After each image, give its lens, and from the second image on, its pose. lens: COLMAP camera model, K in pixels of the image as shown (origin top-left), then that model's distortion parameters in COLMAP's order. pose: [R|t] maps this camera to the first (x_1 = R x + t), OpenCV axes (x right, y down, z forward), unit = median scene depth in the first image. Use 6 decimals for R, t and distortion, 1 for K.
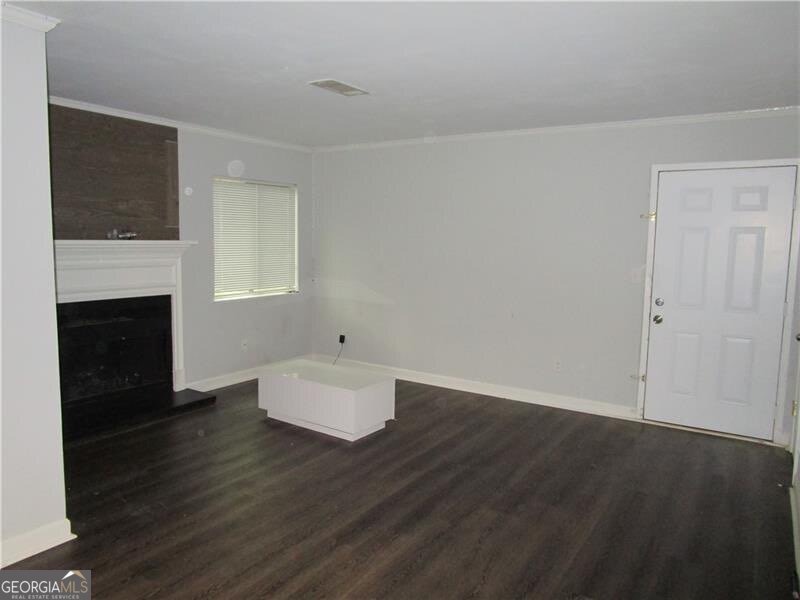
lens RADIAL K [[590.1, 0, 398.4], [0, 590.1, 302.2], [0, 0, 1]] dist [-0.014711, 0.018396]
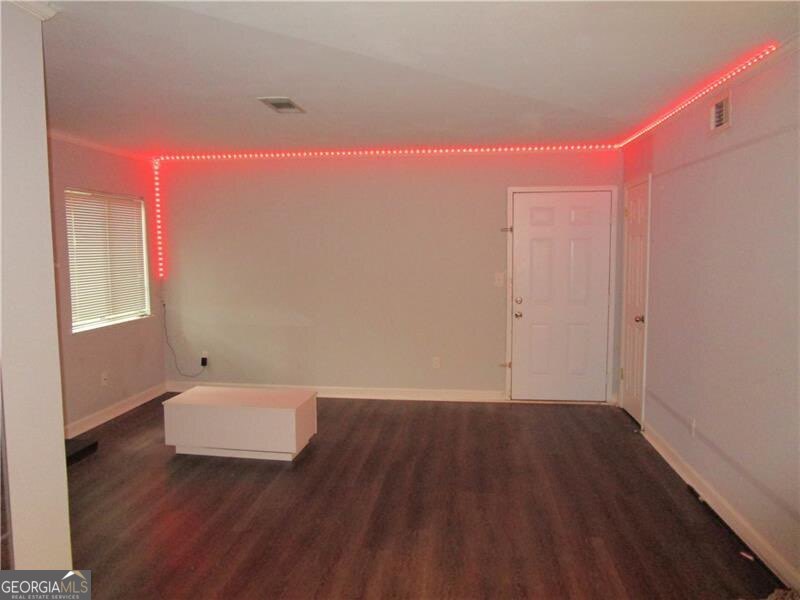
lens RADIAL K [[590.1, 0, 401.3], [0, 590.1, 298.1], [0, 0, 1]] dist [-0.014711, 0.018396]
pose [[0.893102, -0.060801, 0.445726, -0.302386], [0.071094, 0.997449, -0.006391, -0.014073], [-0.444200, 0.037396, 0.895147, 0.024654]]
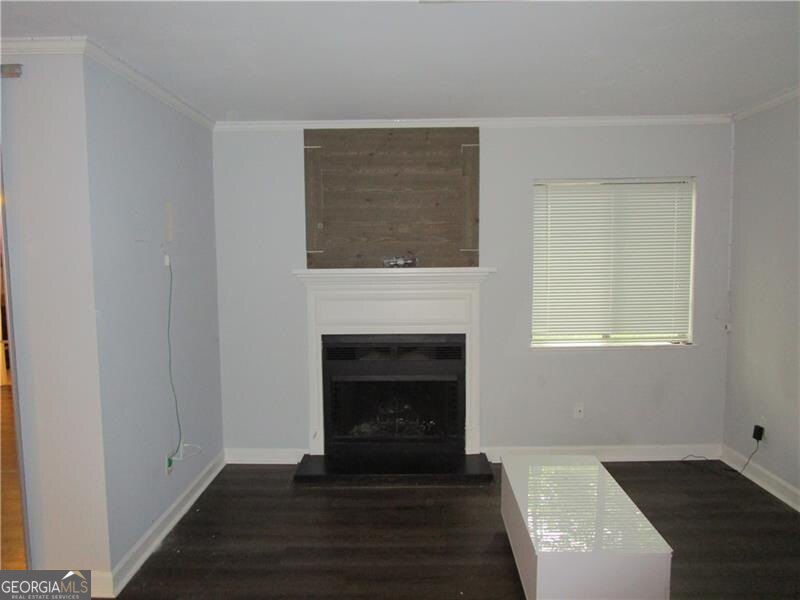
lens RADIAL K [[590.1, 0, 401.4], [0, 590.1, 299.1], [0, 0, 1]] dist [-0.014711, 0.018396]
pose [[0.534363, 0.038410, -0.844382, 0.265432], [-0.072264, 0.997385, -0.000362, -0.057188], [0.842160, 0.061212, 0.535741, 0.519788]]
